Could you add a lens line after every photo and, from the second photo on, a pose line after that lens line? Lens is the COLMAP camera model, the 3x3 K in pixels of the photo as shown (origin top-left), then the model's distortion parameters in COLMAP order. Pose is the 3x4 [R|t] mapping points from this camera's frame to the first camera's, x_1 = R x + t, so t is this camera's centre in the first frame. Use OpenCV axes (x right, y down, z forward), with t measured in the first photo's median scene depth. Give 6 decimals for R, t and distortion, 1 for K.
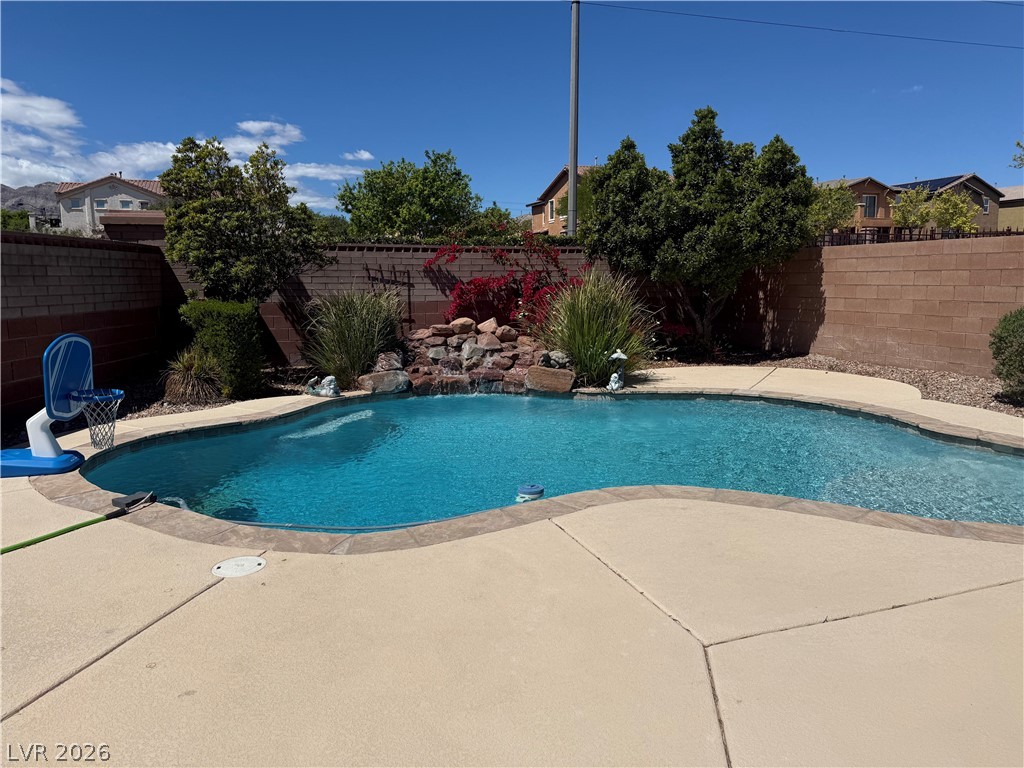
lens RADIAL K [[709.2, 0, 514.7], [0, 709.2, 375.6], [0, 0, 1]] dist [0.113528, -0.183441]
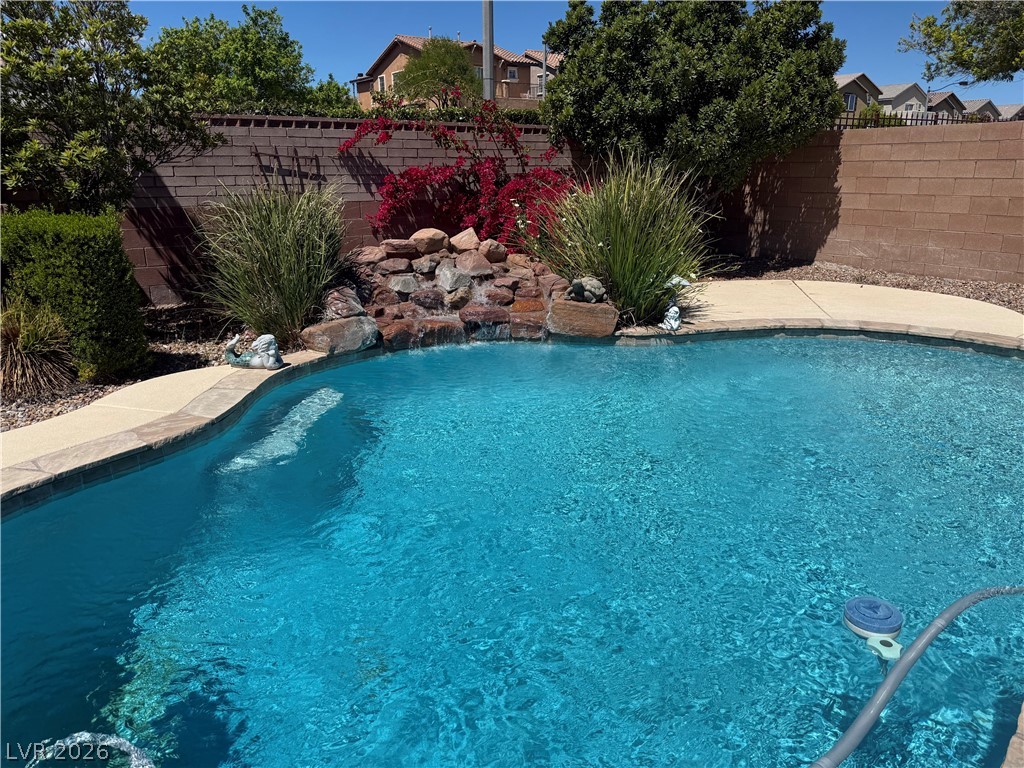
lens RADIAL K [[720.7, 0, 517.2], [0, 720.7, 387.1], [0, 0, 1]] dist [0.058818, -0.068790]
pose [[0.968260, -0.071914, 0.239375, -0.172610], [0.032935, 0.986073, 0.163020, -0.042453], [-0.247765, -0.149962, 0.957144, 0.291714]]
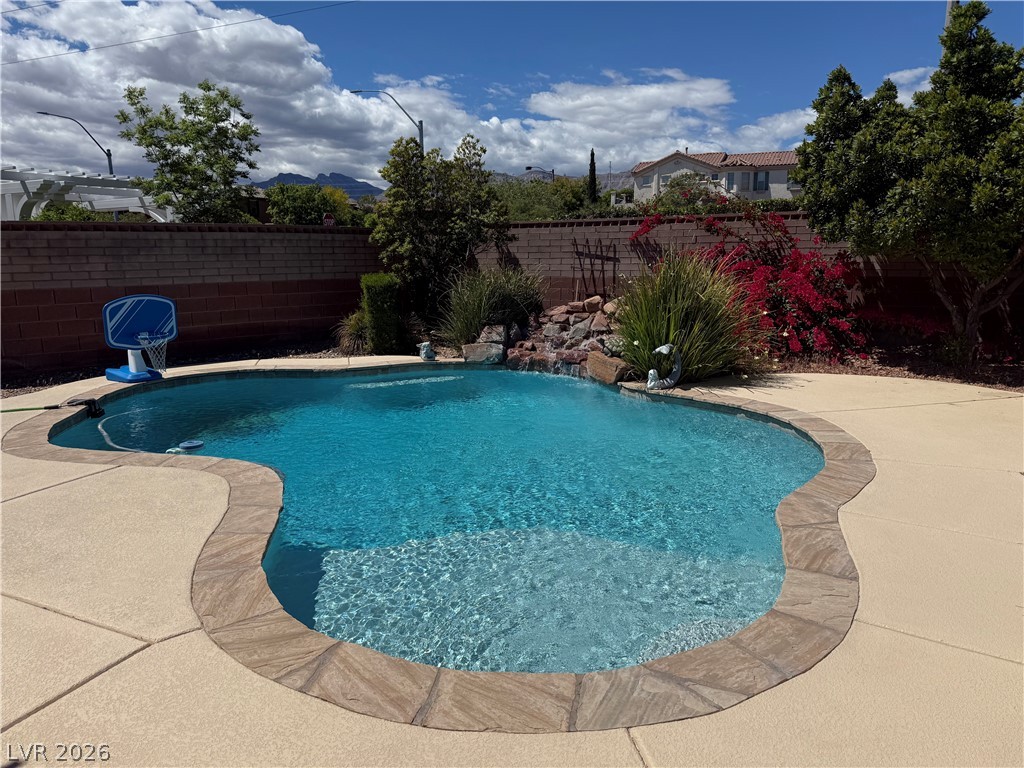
lens RADIAL K [[712.2, 0, 512.0], [0, 712.2, 384.0], [0, 0, 1]] dist [0.192288, -0.435838]
pose [[0.690109, 0.130982, -0.711754, 0.567004], [-0.090779, 0.991385, 0.094424, -0.045678], [0.717989, -0.000550, 0.696054, 0.253276]]
